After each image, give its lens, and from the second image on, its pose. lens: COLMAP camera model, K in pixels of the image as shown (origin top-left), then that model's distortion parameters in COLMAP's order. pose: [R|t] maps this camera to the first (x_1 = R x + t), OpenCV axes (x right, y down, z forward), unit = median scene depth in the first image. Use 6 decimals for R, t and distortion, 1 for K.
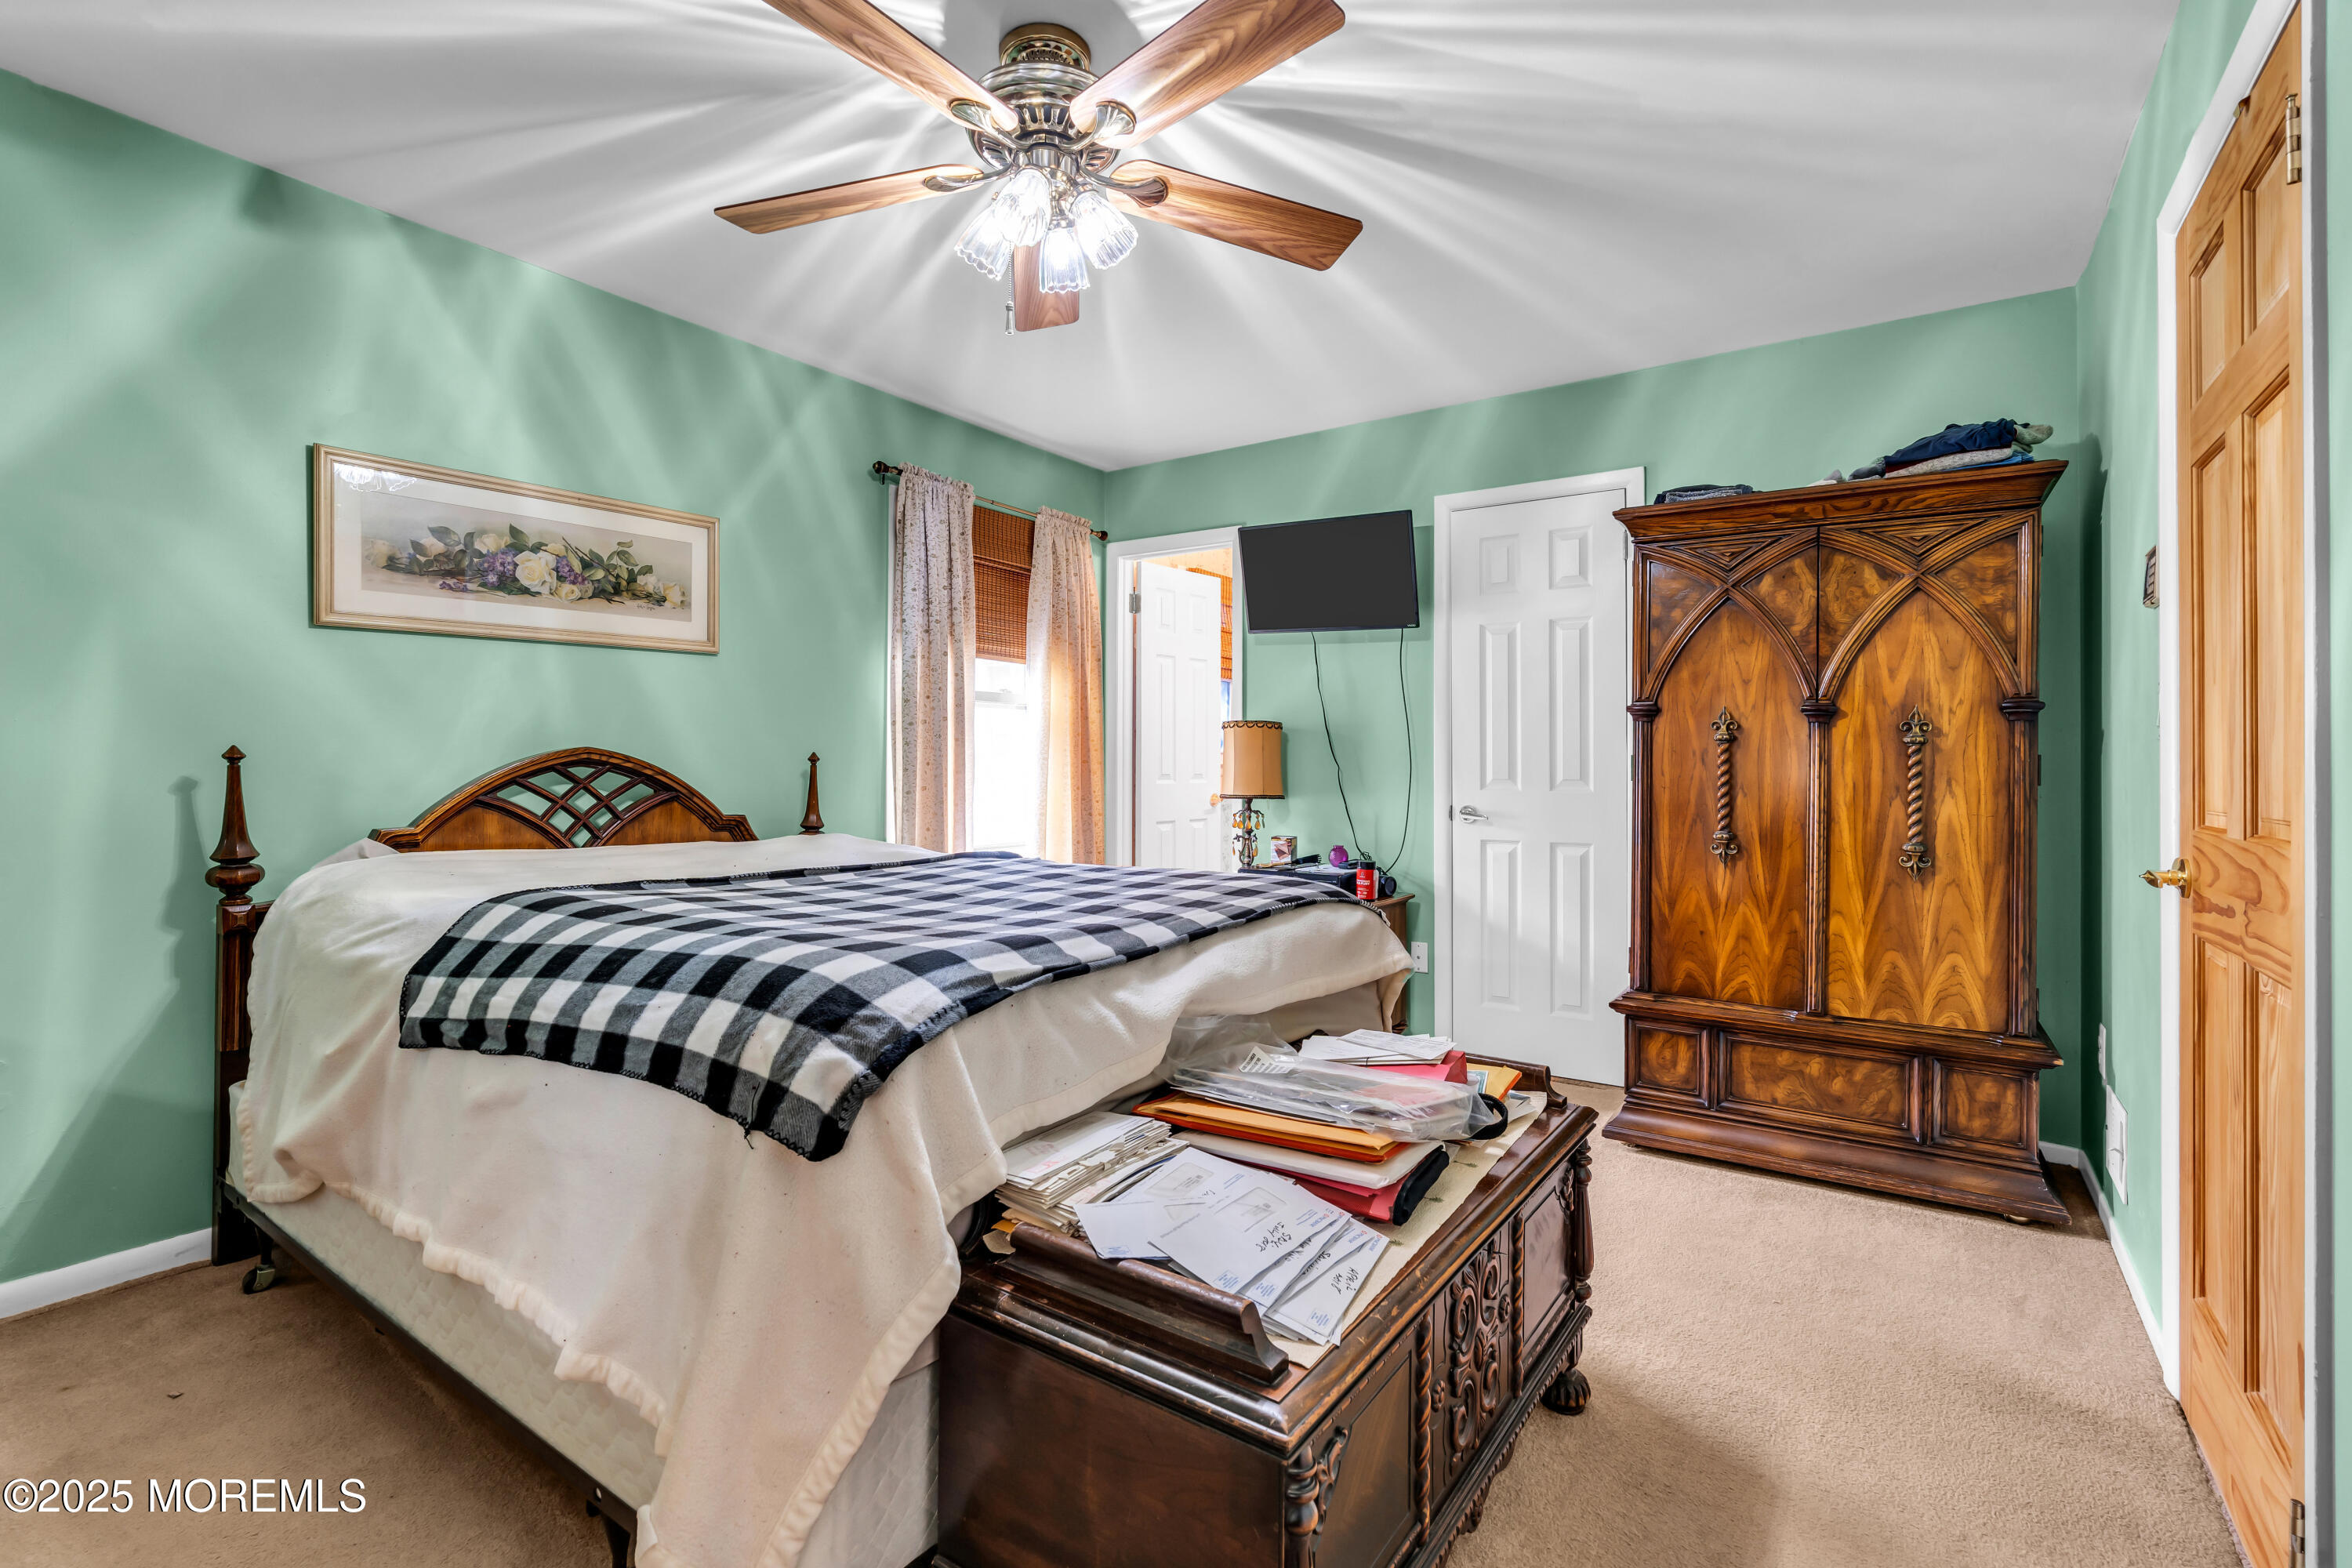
lens RADIAL K [[1072.1, 0, 1175.3], [0, 1072.1, 766.7], [0, 0, 1]] dist [-0.019898, 0.000051]
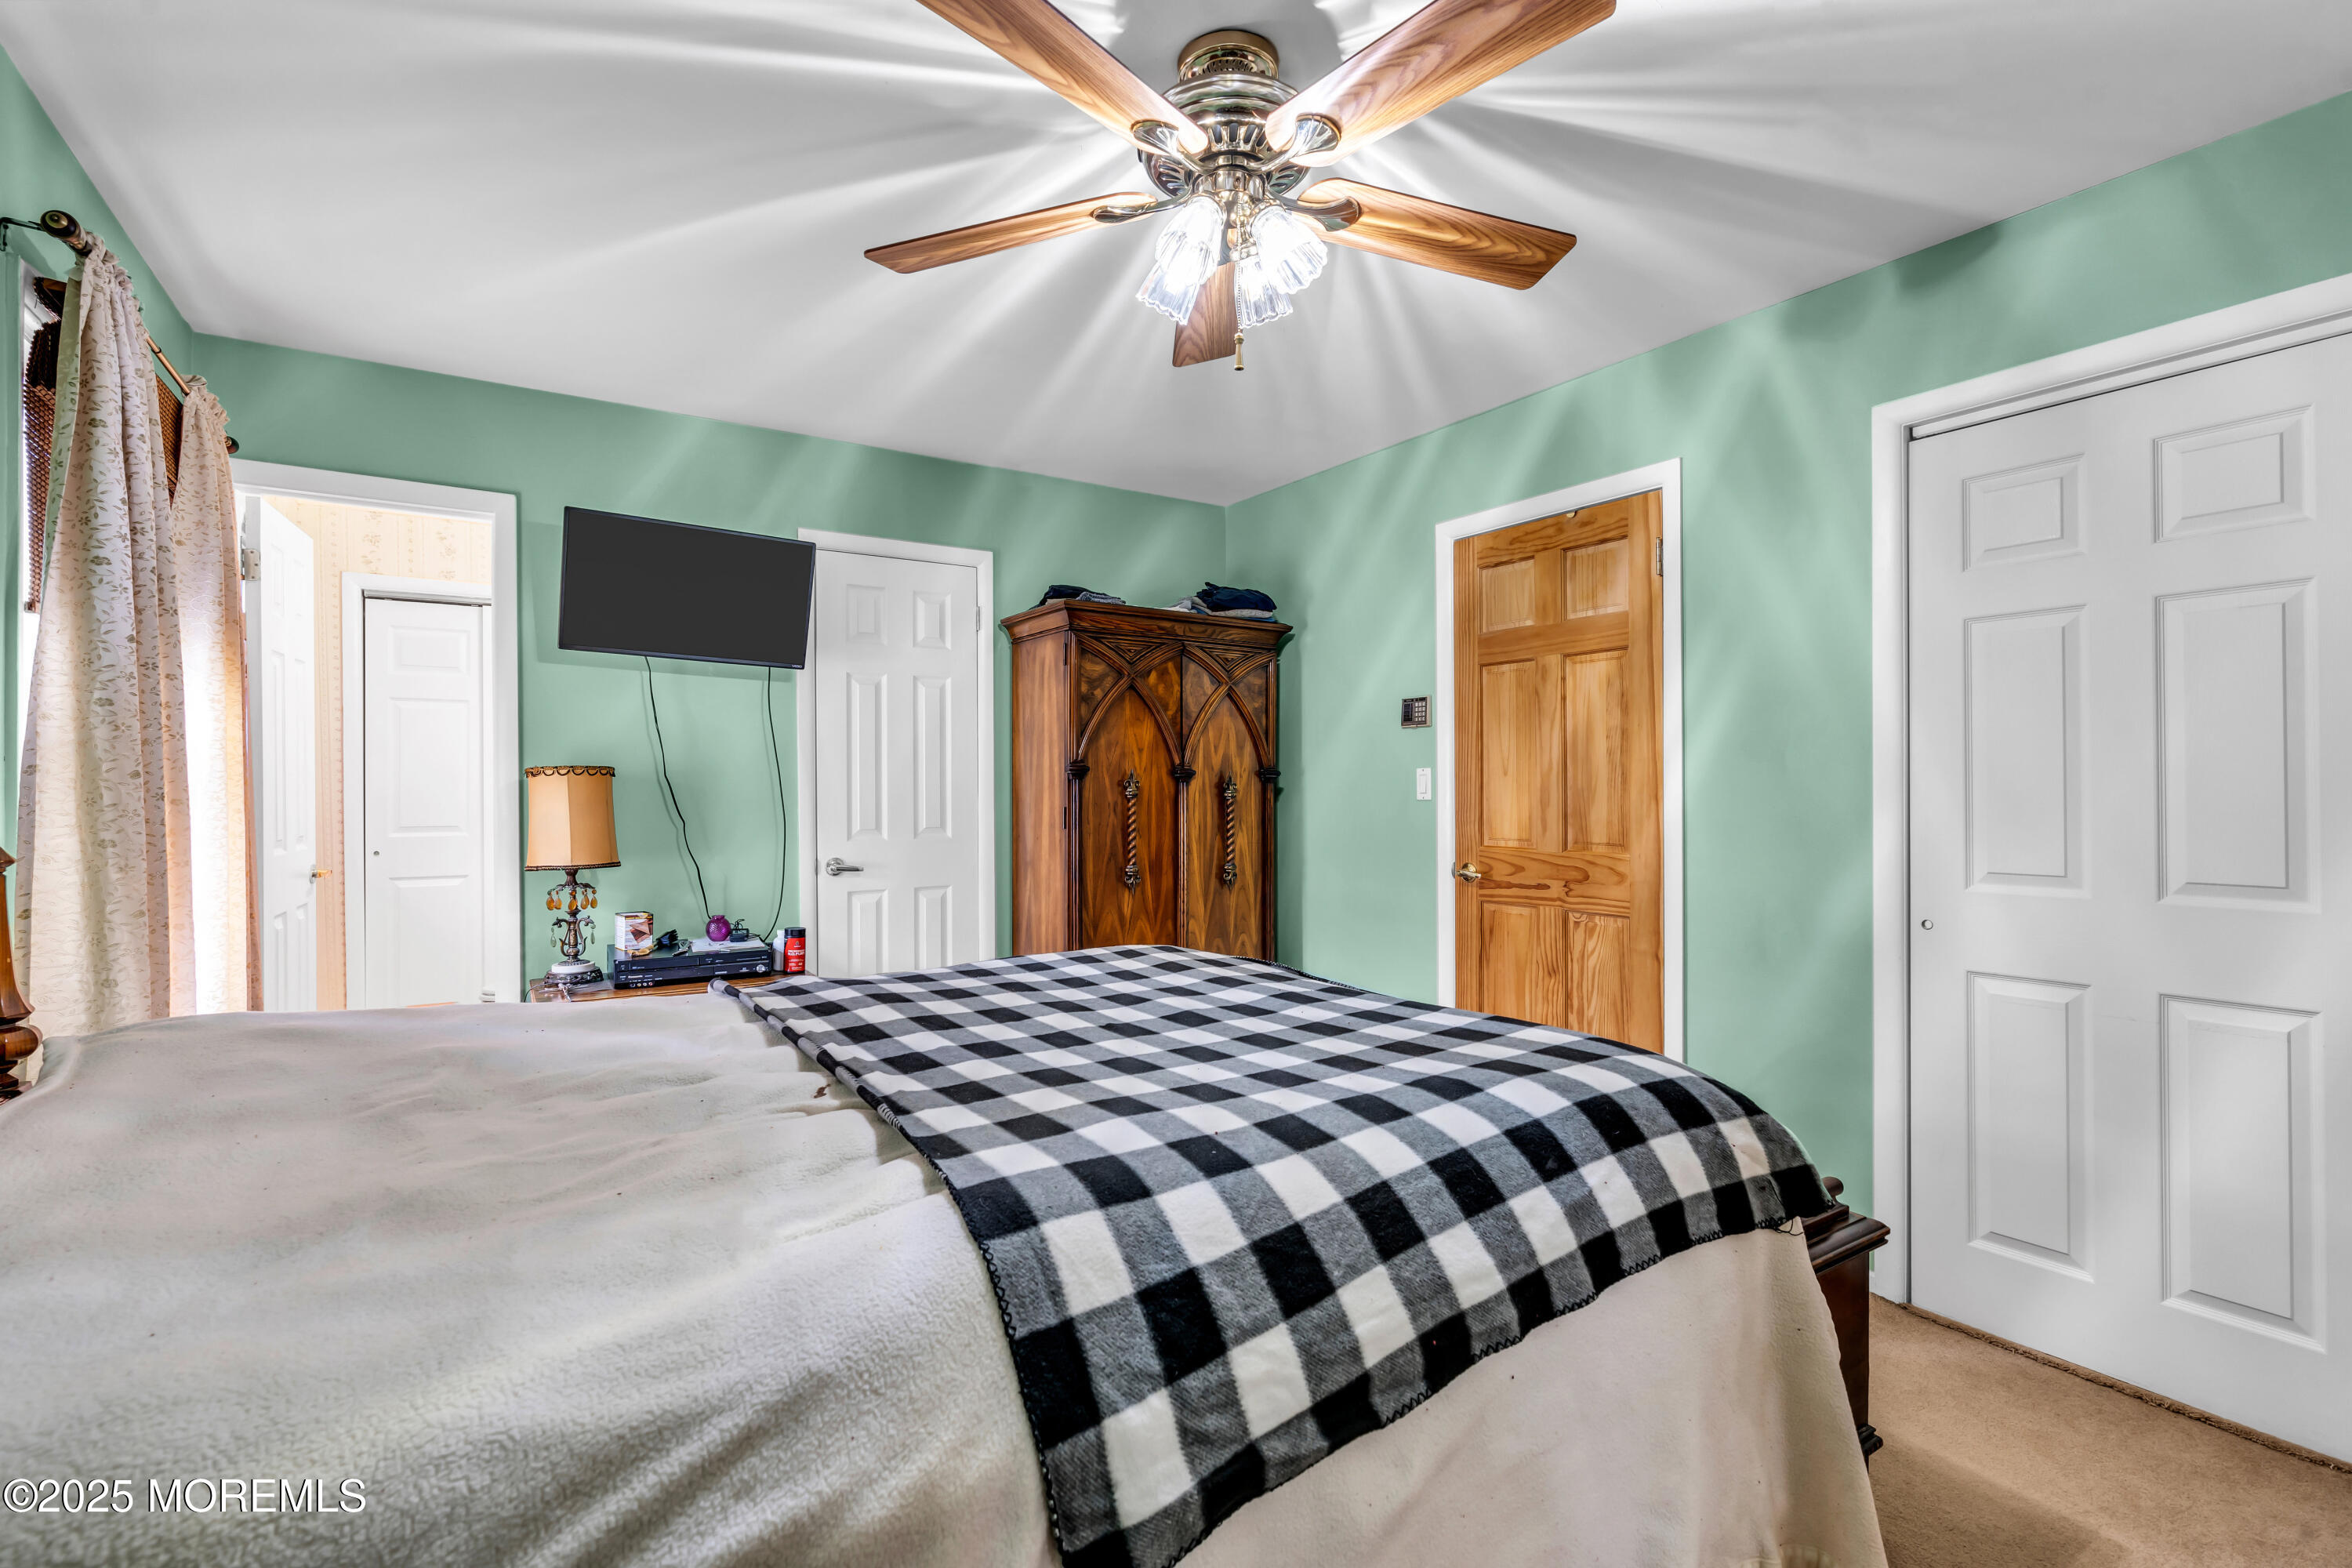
lens RADIAL K [[1050.4, 0, 1176.0], [0, 1050.4, 784.0], [0, 0, 1]] dist [-0.000601, 0.000190]
pose [[0.378975, -0.007434, 0.925377, -0.630471], [0.005874, 0.999967, 0.005628, -0.043847], [-0.925388, 0.003303, 0.379006, 0.456837]]
